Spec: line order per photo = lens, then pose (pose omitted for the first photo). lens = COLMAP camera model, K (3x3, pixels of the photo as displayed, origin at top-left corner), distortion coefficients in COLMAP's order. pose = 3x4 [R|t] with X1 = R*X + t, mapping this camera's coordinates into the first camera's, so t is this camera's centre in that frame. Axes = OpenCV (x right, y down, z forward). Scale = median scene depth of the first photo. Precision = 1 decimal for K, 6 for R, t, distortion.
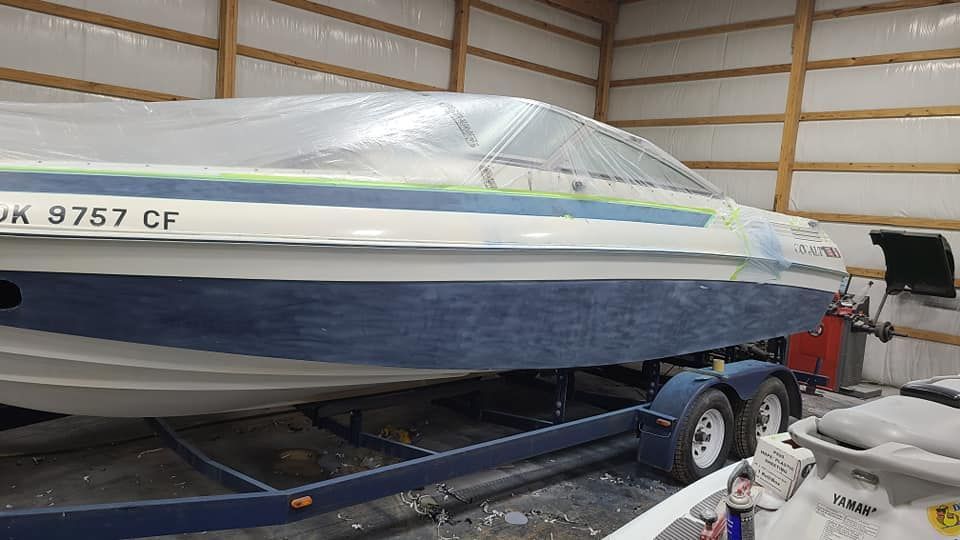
lens RADIAL K [[717.7, 0, 460.4], [0, 717.7, 264.8], [0, 0, 1]] dist [0.052917, -0.026804]
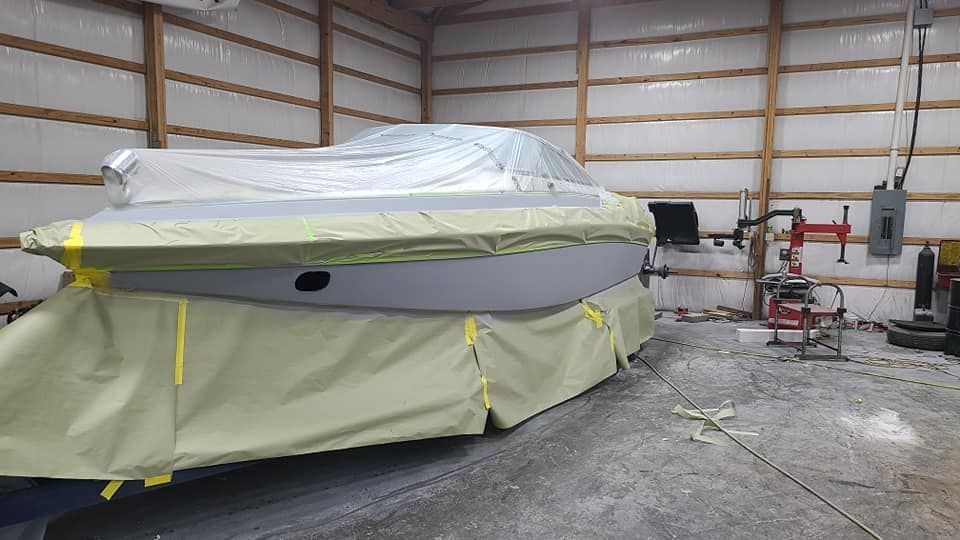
lens RADIAL K [[717.7, 0, 458.2], [0, 717.7, 276.4], [0, 0, 1]] dist [0.052917, -0.026804]
pose [[0.926124, -0.101209, 0.363389, -0.269601], [0.089429, 0.994780, 0.049144, -0.004960], [-0.366466, -0.013016, 0.930340, -0.157468]]
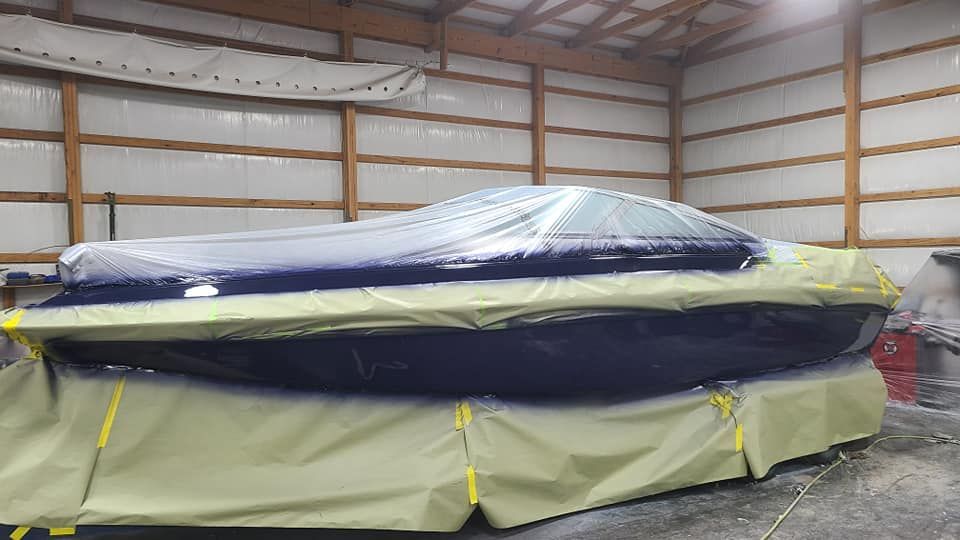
lens RADIAL K [[717.7, 0, 462.5], [0, 717.7, 273.3], [0, 0, 1]] dist [0.052917, -0.026804]
pose [[0.984556, -0.092625, -0.148557, 0.030285], [0.082590, 0.993953, -0.072368, 0.003516], [0.154362, 0.058981, 0.986252, -0.151600]]
